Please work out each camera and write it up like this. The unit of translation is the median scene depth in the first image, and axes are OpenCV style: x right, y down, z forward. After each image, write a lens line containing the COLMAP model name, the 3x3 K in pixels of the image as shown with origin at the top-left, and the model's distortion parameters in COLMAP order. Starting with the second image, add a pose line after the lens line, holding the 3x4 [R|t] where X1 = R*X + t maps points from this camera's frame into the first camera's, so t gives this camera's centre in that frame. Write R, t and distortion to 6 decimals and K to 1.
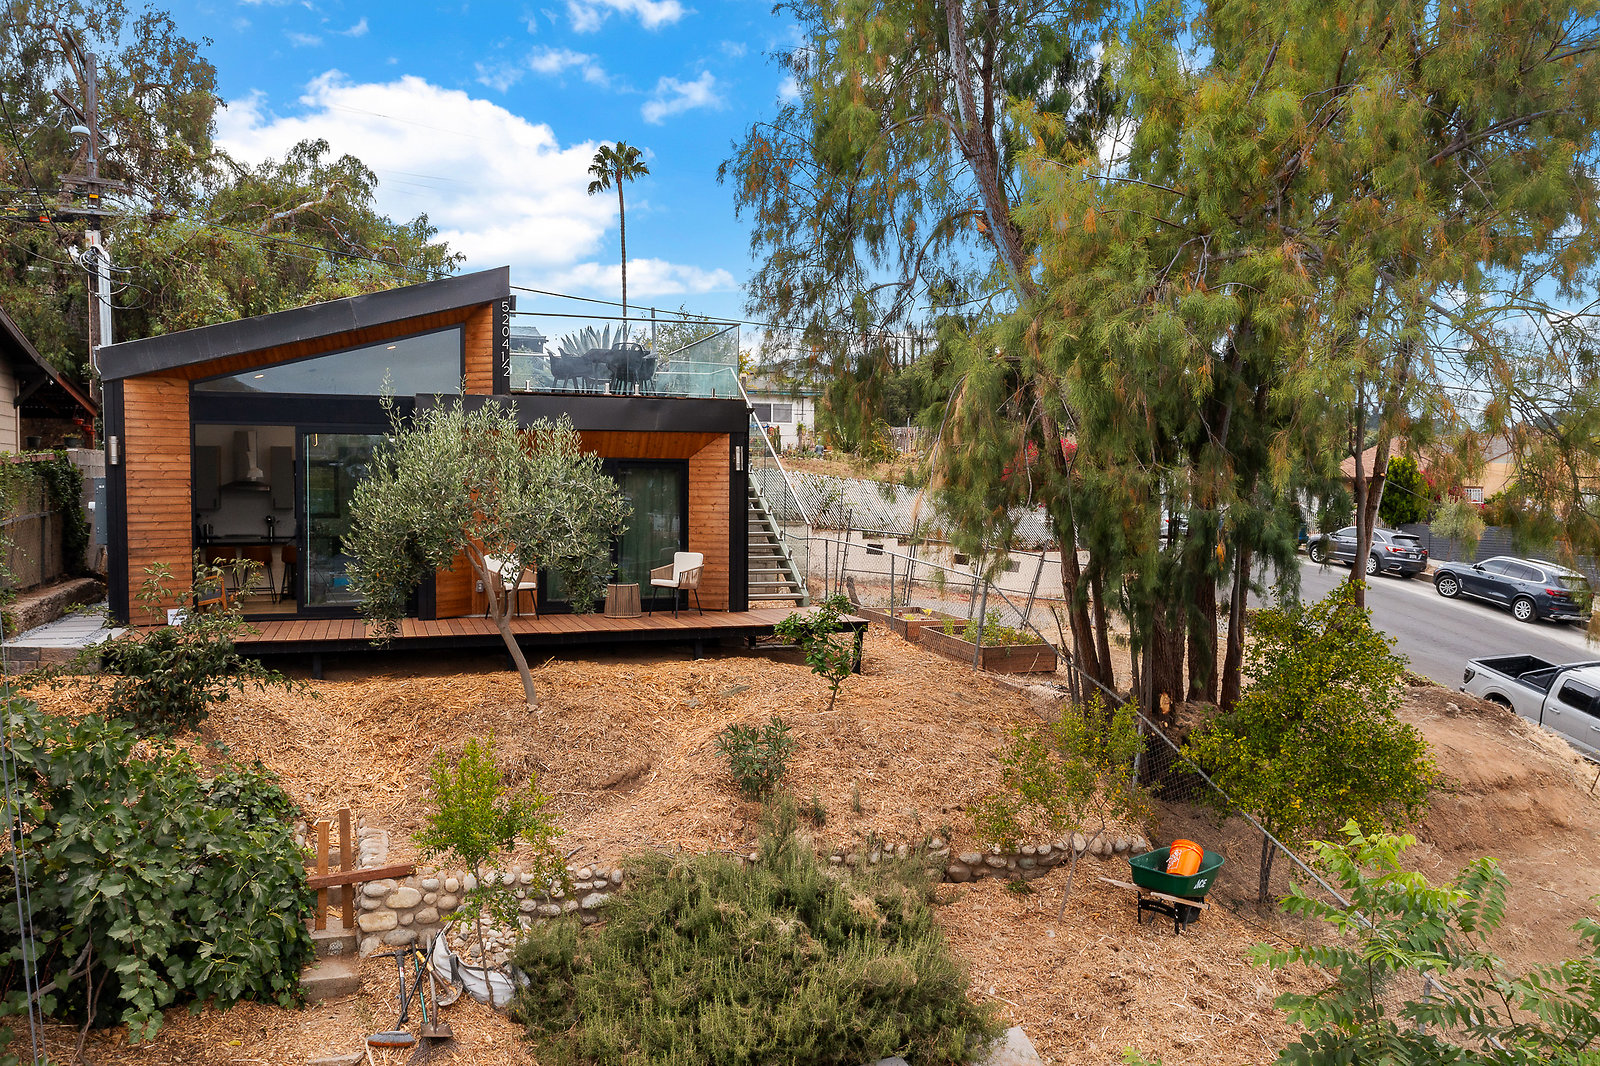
lens RADIAL K [[1277.1, 0, 800.0], [0, 1277.1, 533.0], [0, 0, 1]] dist [-0.011014, 0.009812]
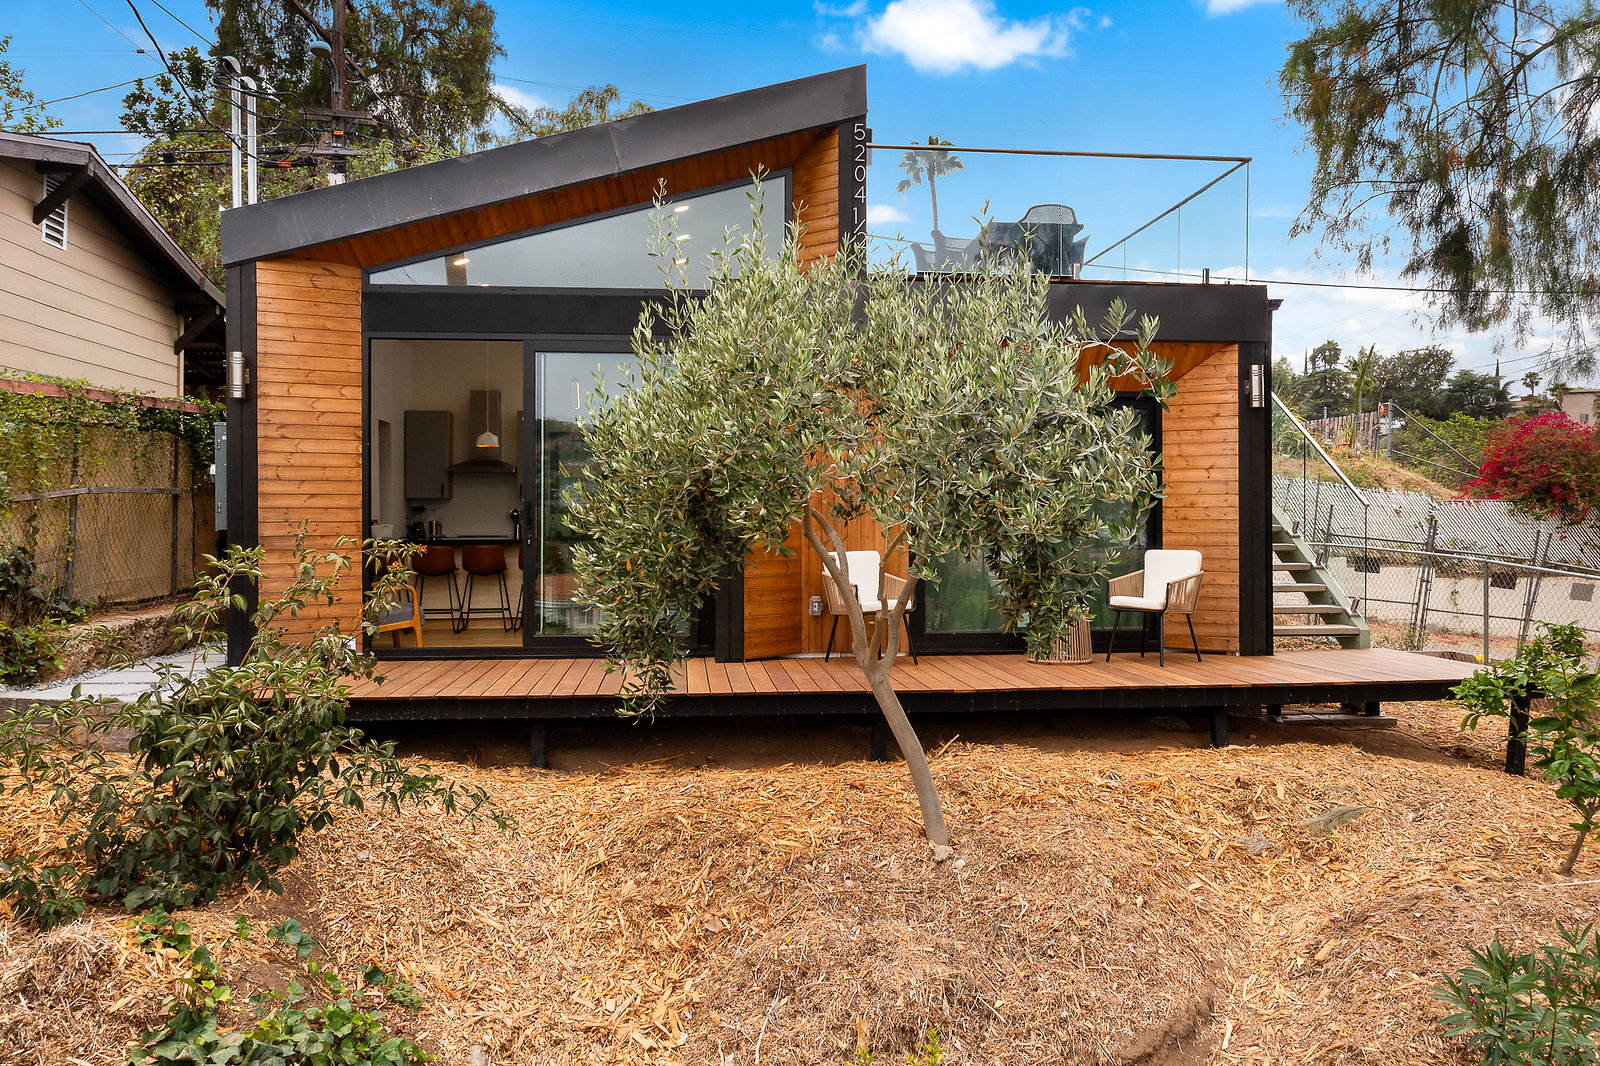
lens RADIAL K [[1299.5, 0, 806.5], [0, 1299.5, 508.2], [0, 0, 1]] dist [-0.013110, 0.001211]
pose [[0.975082, -0.008933, -0.221666, -0.142420], [-0.001946, 0.998806, -0.048812, 0.030458], [0.221838, 0.048027, 0.973900, 0.482962]]
